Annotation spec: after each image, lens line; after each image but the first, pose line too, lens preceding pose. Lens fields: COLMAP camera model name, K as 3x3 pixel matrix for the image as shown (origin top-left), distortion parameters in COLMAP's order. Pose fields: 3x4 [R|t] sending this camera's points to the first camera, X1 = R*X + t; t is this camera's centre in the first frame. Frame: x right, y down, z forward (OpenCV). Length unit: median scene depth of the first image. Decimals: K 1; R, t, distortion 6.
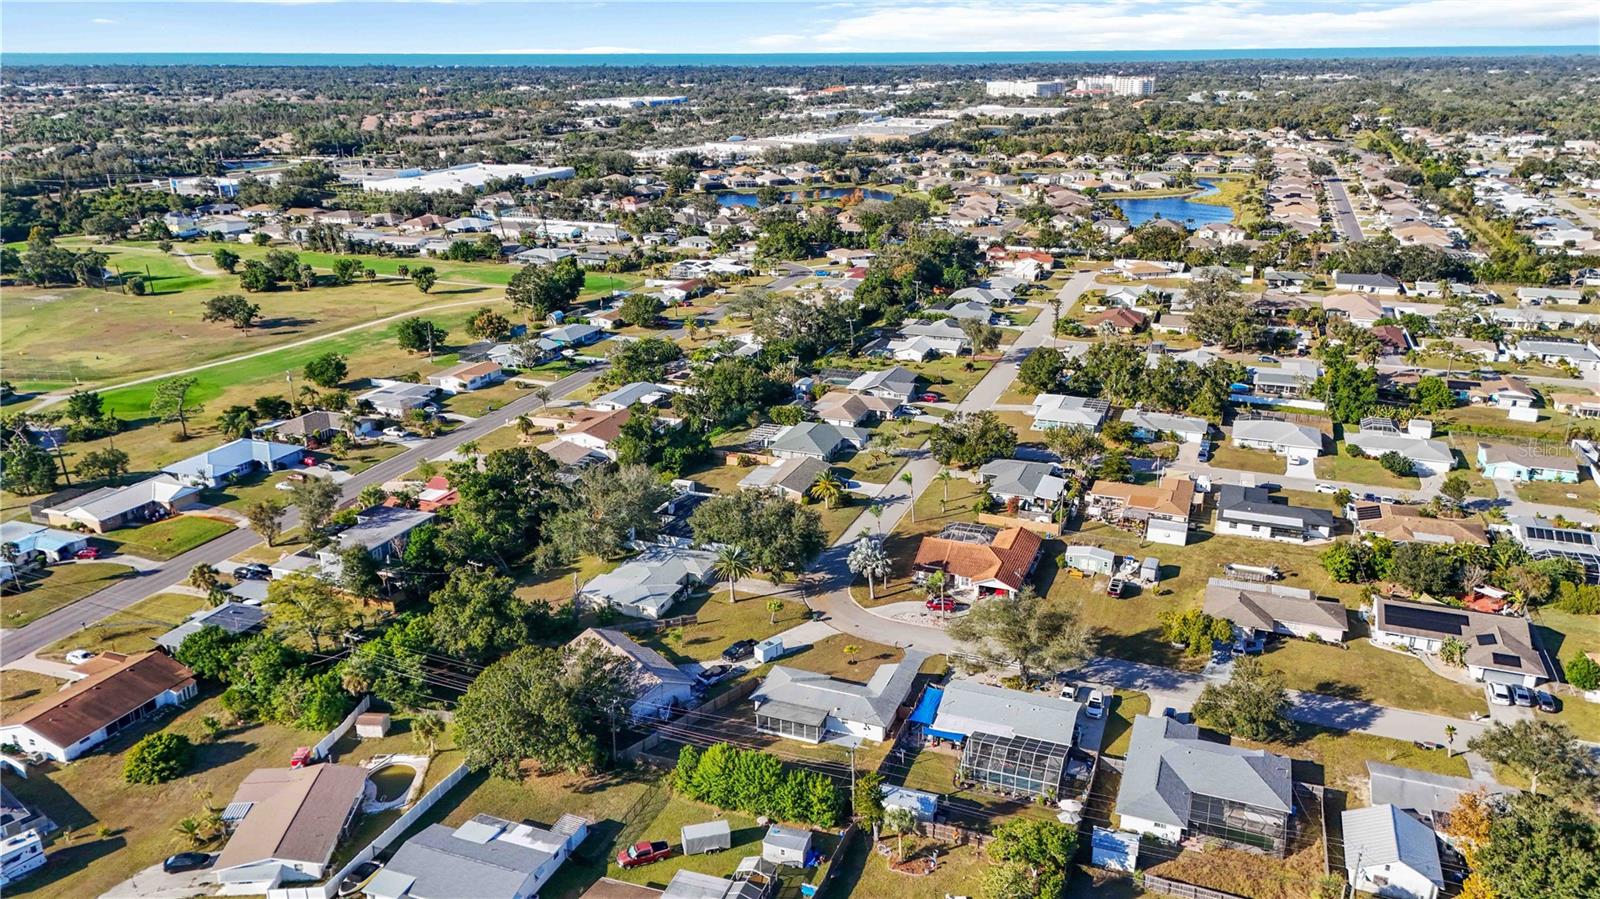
lens RADIAL K [[1163.2, 0, 797.6], [0, 1163.2, 452.5], [0, 0, 1]] dist [0.081182, -0.081271]
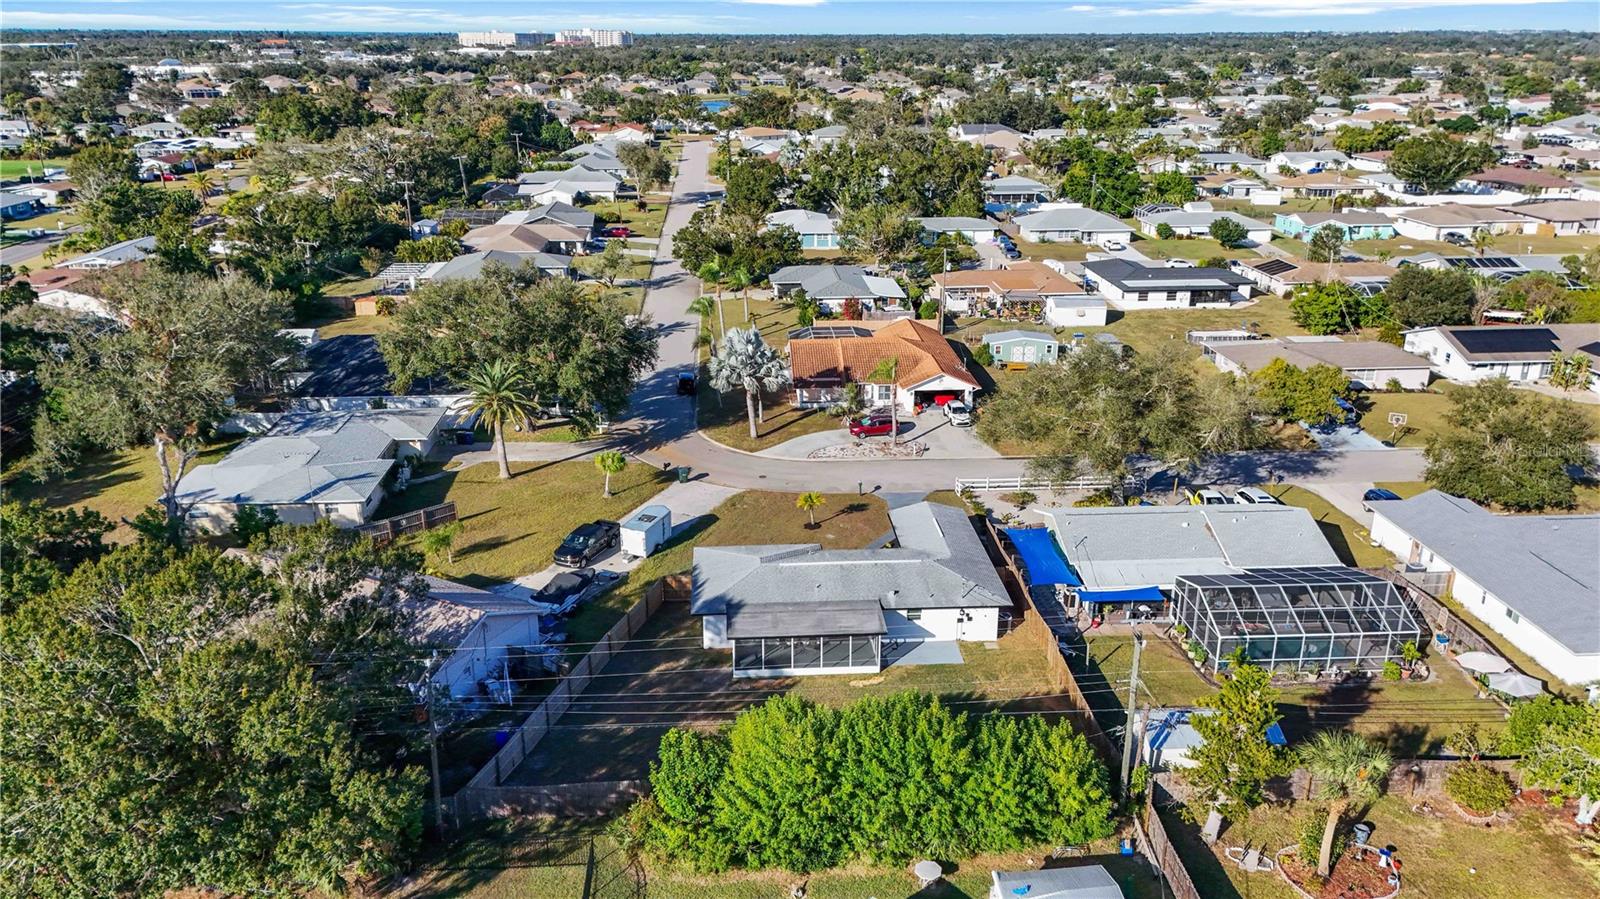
lens RADIAL K [[1163.2, 0, 806.2], [0, 1163.2, 465.1], [0, 0, 1]] dist [0.081182, -0.081271]
pose [[0.904221, -0.140014, 0.403460, -0.117613], [0.130328, 0.990131, 0.051520, 0.093907], [-0.406692, 0.005996, 0.913546, 0.393521]]
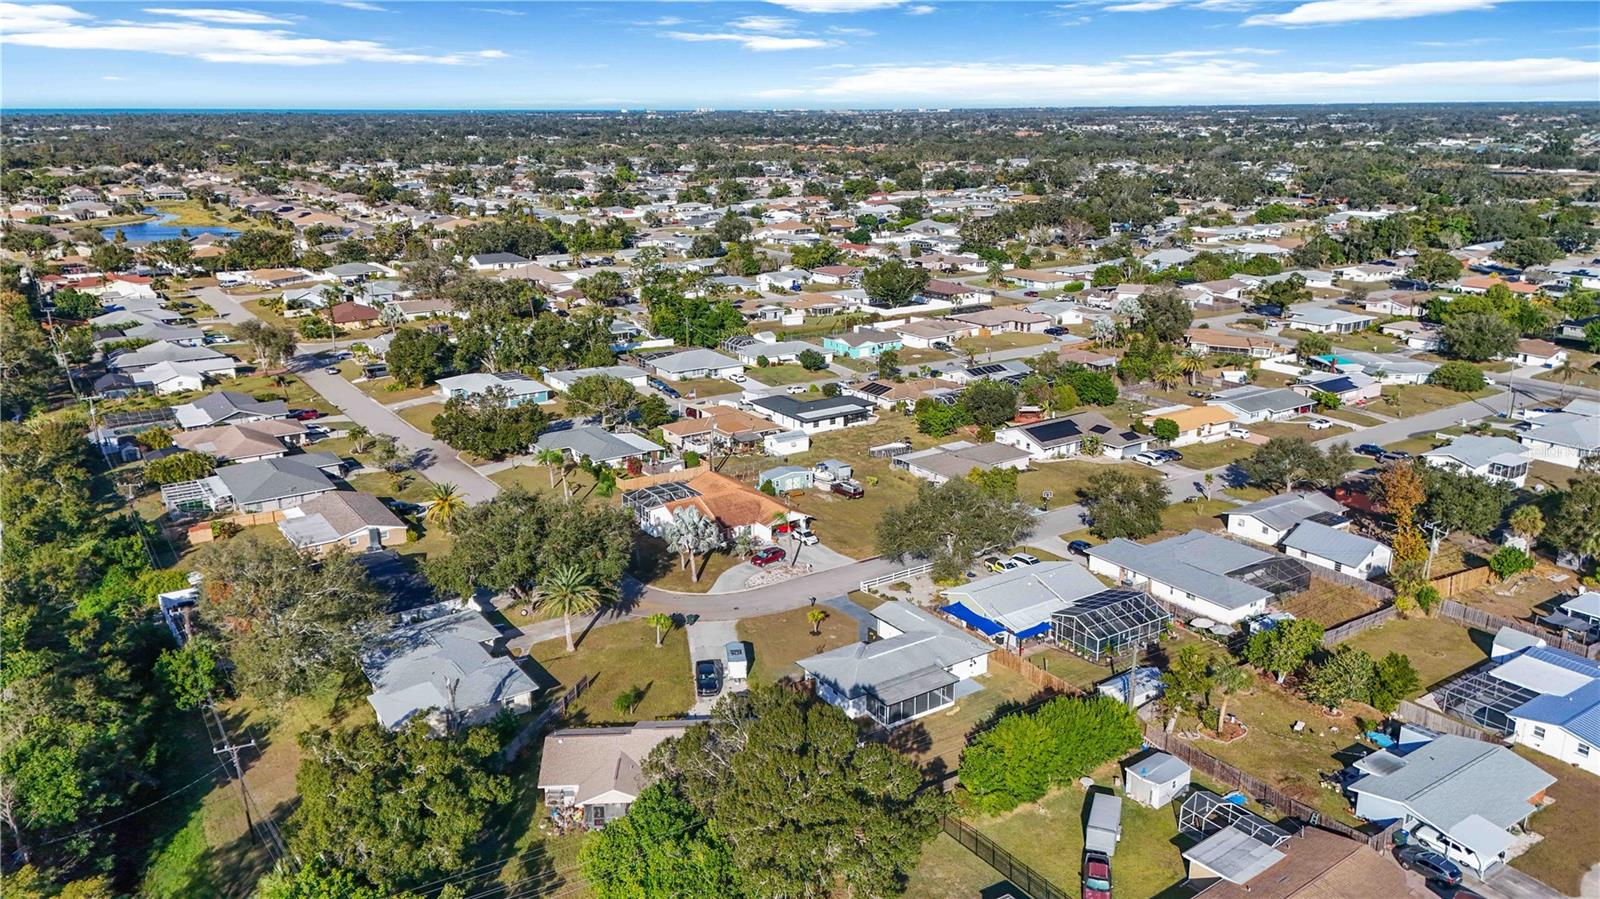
lens RADIAL K [[1163.2, 0, 800.1], [0, 1163.2, 439.9], [0, 0, 1]] dist [0.081182, -0.081271]
pose [[0.566010, -0.221664, 0.794039, -0.411064], [0.266737, 0.960606, 0.078027, -0.006788], [-0.780054, 0.167636, 0.602838, 0.378703]]
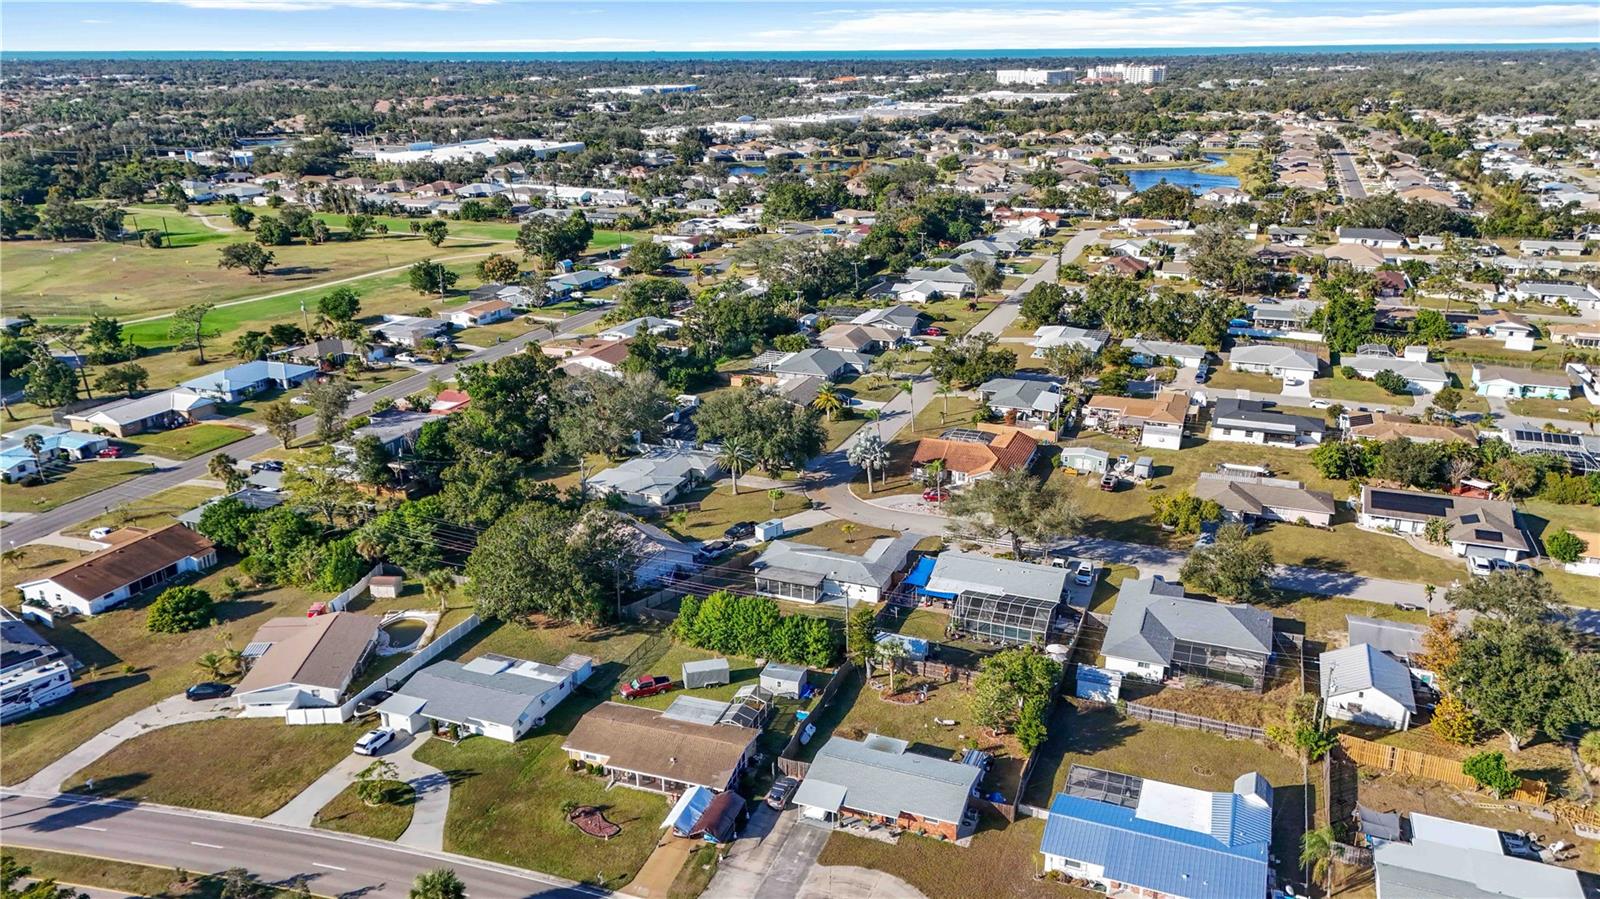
lens RADIAL K [[1163.2, 0, 796.4], [0, 1163.2, 450.7], [0, 0, 1]] dist [0.081182, -0.081271]
pose [[0.999950, 0.003596, -0.009280, 0.006551], [-0.003588, 0.999993, 0.000844, 0.073594], [0.009283, -0.000810, 0.999957, -0.020583]]
